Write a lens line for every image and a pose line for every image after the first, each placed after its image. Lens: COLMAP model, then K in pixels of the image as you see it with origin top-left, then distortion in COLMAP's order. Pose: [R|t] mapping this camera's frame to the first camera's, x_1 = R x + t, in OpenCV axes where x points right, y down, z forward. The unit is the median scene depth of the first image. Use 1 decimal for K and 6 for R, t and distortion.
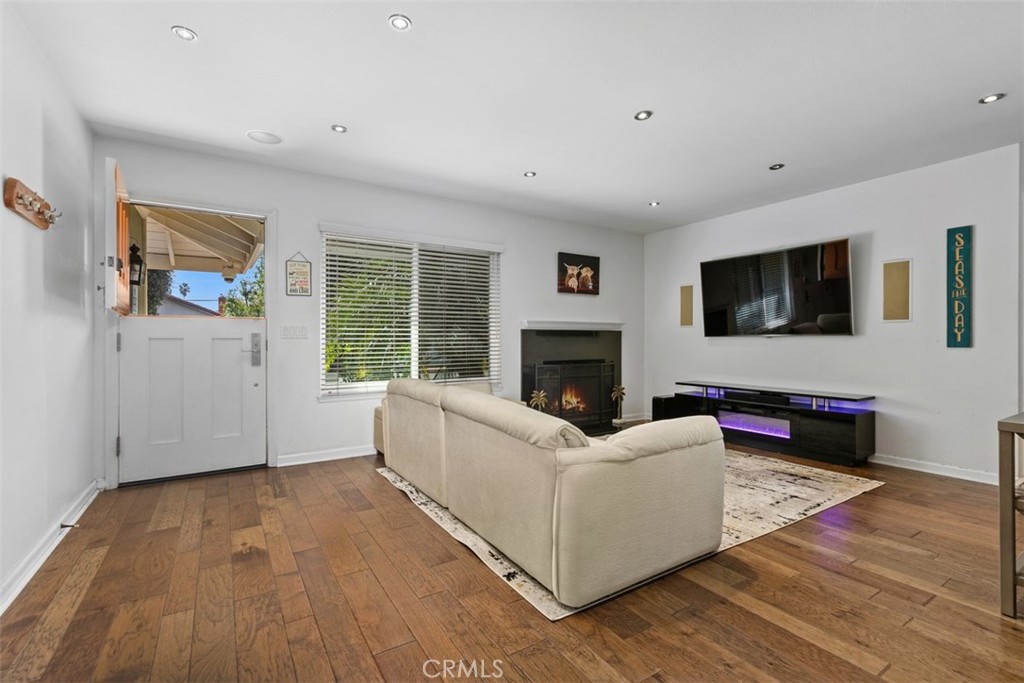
lens RADIAL K [[461.3, 0, 517.9], [0, 461.3, 336.1], [0, 0, 1]] dist [0.000822, 0.000414]
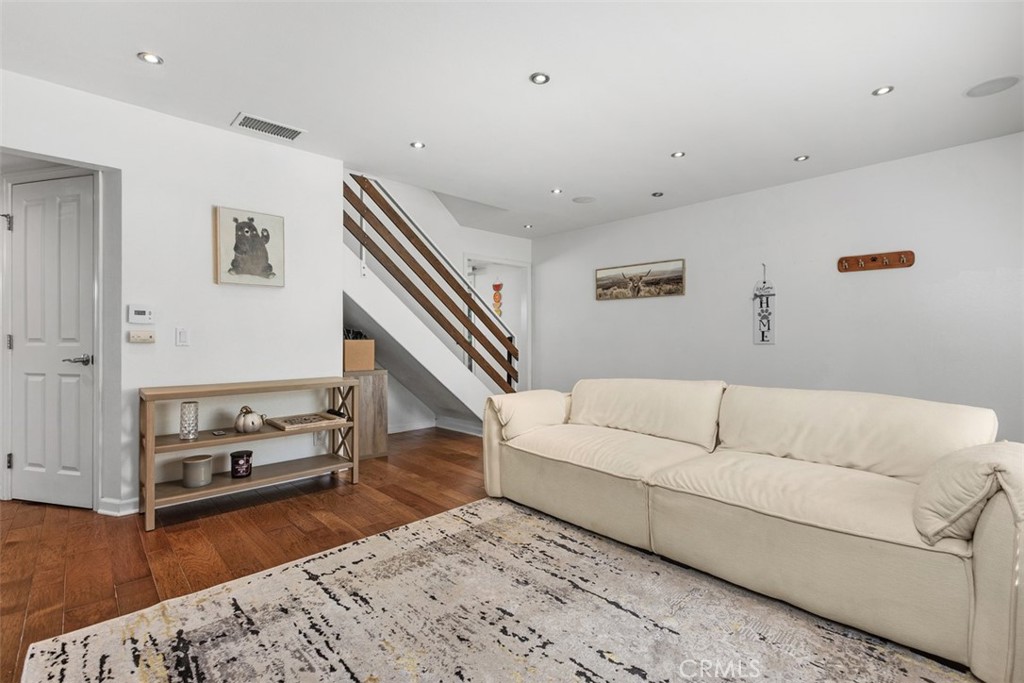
lens RADIAL K [[461.3, 0, 517.9], [0, 461.3, 336.1], [0, 0, 1]] dist [0.000822, 0.000414]
pose [[-0.981105, 0.000740, -0.193477, 0.432247], [0.002338, 0.999965, -0.008032, 0.013480], [0.193464, -0.008333, -0.981072, 1.654988]]
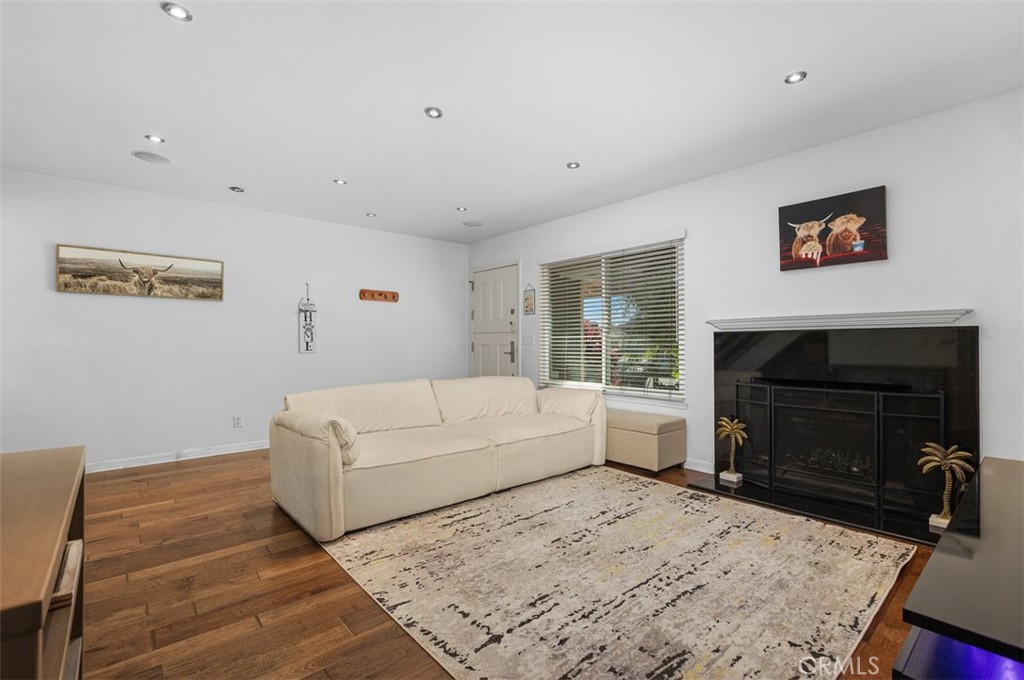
lens RADIAL K [[456.1, 0, 515.5], [0, 456.1, 338.3], [0, 0, 1]] dist [0.003851, 0.000292]
pose [[0.144523, -0.013640, -0.989407, 1.107984], [0.008514, 0.999885, -0.012541, 0.003739], [0.989465, -0.006611, 0.144622, 0.925598]]
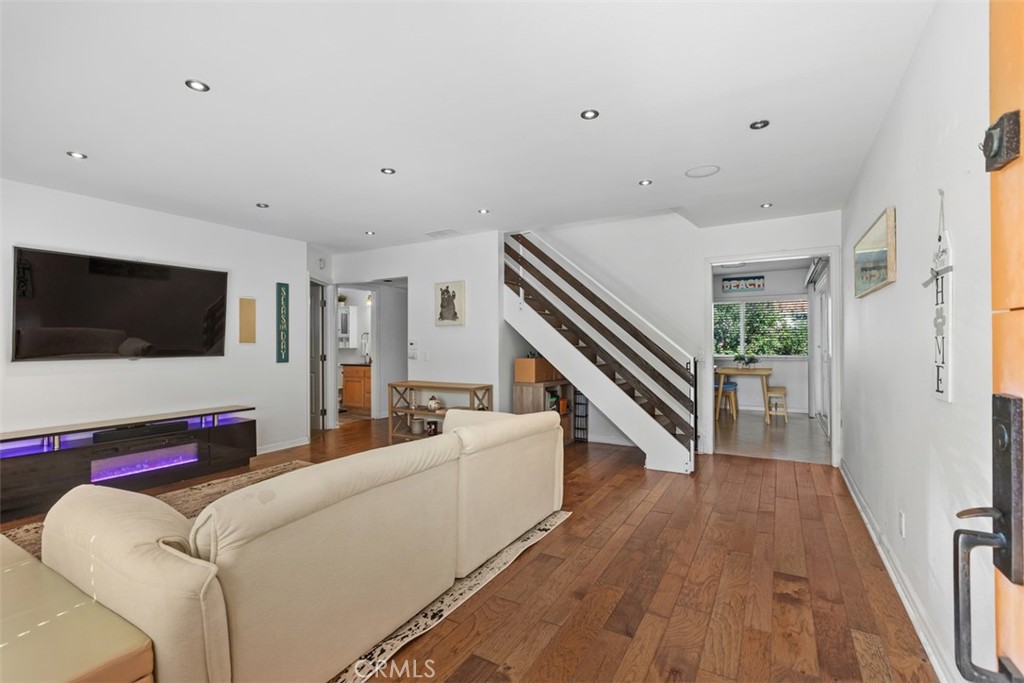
lens RADIAL K [[456.1, 0, 515.5], [0, 456.1, 339.8], [0, 0, 1]] dist [0.003851, 0.000292]
pose [[-0.456961, 0.009886, 0.889432, -0.797564], [0.001040, 0.999943, -0.010580, -0.036506], [-0.889486, -0.003909, -0.456945, 1.109160]]
